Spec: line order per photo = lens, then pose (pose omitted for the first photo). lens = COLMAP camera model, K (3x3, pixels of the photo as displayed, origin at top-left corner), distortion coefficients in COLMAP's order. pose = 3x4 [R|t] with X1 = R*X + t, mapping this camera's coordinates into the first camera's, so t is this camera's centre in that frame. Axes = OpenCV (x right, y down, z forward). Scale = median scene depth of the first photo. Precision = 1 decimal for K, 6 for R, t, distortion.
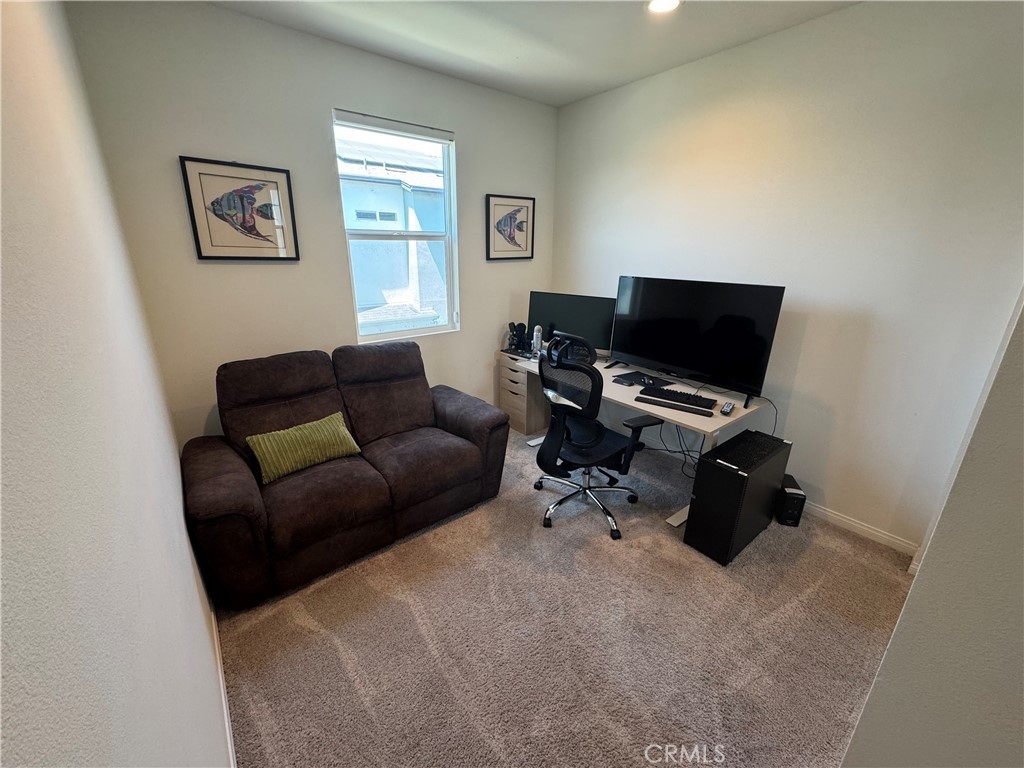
lens RADIAL K [[411.5, 0, 512.0], [0, 411.5, 384.0], [0, 0, 1]] dist [-0.000970, -0.000081]
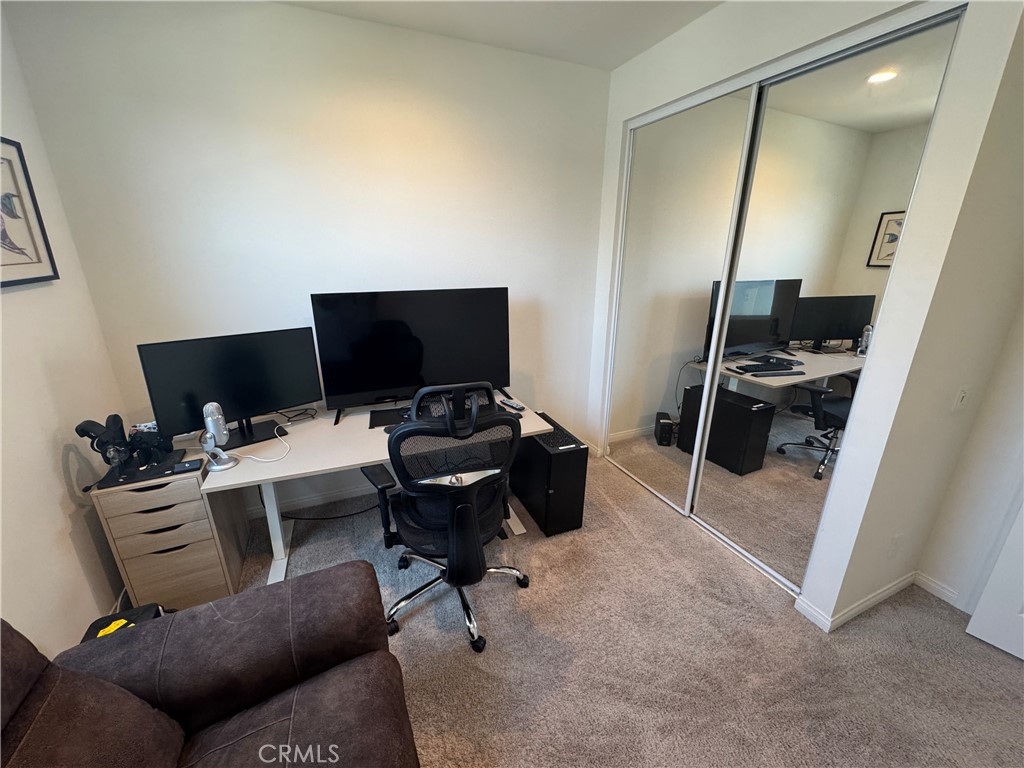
lens RADIAL K [[411.5, 0, 512.0], [0, 411.5, 384.0], [0, 0, 1]] dist [-0.000970, -0.000081]
pose [[0.255789, -0.307016, 0.916686, -0.413228], [0.301446, 0.926284, 0.226116, -0.221363], [-0.918533, 0.218494, 0.329482, 0.616307]]
